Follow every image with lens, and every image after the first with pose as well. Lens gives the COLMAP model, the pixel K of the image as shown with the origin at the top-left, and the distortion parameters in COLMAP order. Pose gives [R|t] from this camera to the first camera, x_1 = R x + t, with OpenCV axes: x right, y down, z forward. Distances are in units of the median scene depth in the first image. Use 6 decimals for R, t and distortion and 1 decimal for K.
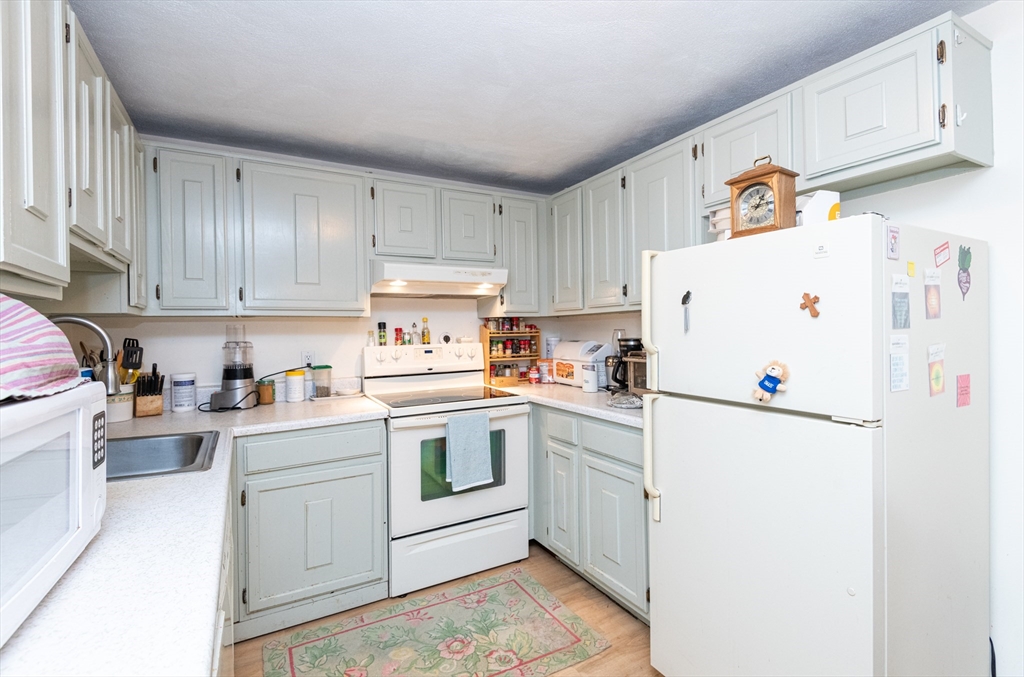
lens RADIAL K [[470.3, 0, 525.3], [0, 470.3, 333.1], [0, 0, 1]] dist [0.008321, -0.005519]
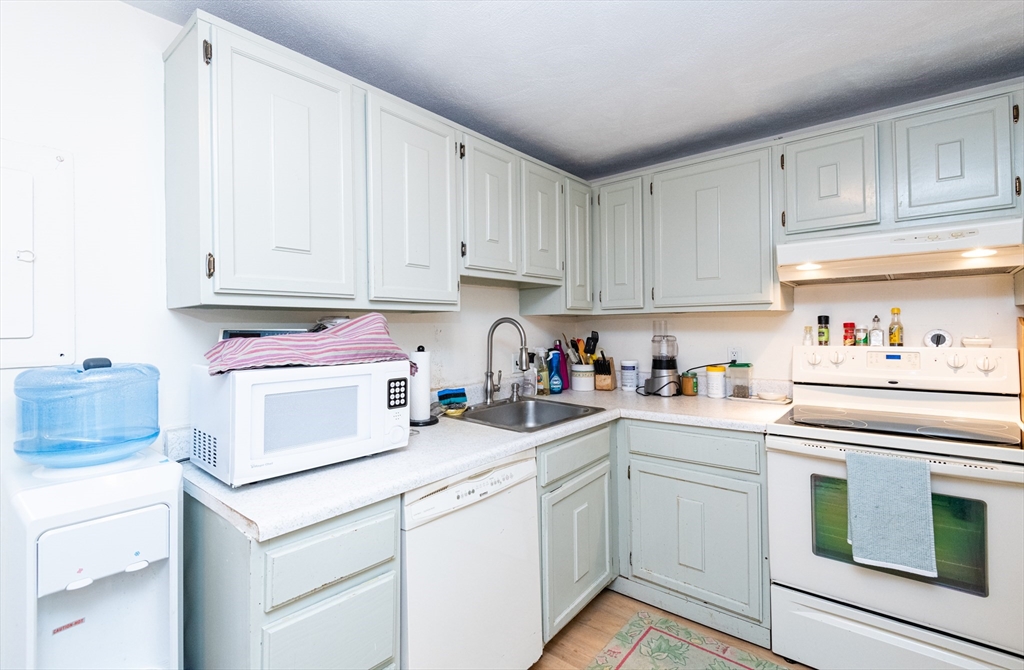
lens RADIAL K [[471.6, 0, 514.4], [0, 471.6, 324.5], [0, 0, 1]] dist [0.022798, -0.012865]
pose [[0.351664, 0.007874, -0.936093, 0.298019], [-0.000604, 0.999966, 0.008185, -0.016186], [0.936126, -0.002313, 0.351657, 0.258550]]
